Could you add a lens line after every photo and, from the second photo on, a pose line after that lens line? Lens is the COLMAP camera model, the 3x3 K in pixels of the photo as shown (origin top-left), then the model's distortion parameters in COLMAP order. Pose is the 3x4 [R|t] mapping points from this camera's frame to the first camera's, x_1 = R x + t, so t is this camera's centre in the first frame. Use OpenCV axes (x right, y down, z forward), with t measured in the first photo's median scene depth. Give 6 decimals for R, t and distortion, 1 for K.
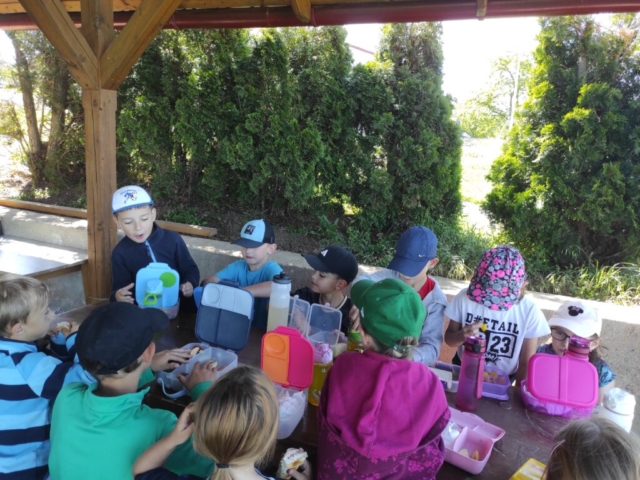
lens RADIAL K [[461.1, 0, 320.0], [0, 461.1, 240.0], [0, 0, 1]] dist [0.011124, 0.003947]
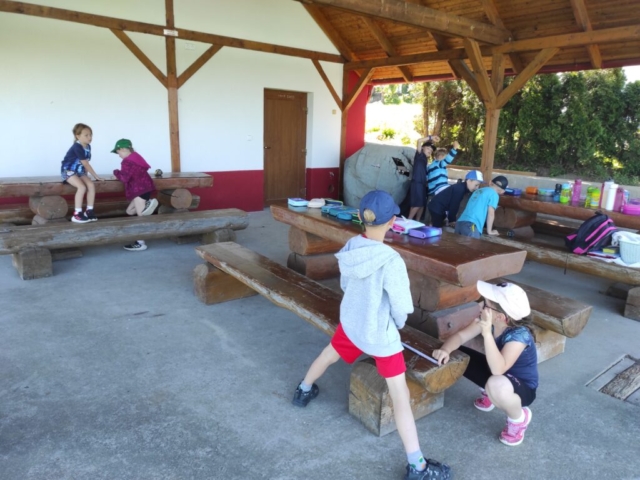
lens RADIAL K [[461.1, 0, 320.0], [0, 461.1, 240.0], [0, 0, 1]] dist [0.011124, 0.003947]
pose [[0.863667, 0.075296, -0.498408, -0.010518], [-0.065759, 0.997161, 0.036694, 0.246492], [0.499756, 0.001083, 0.866166, -1.173988]]
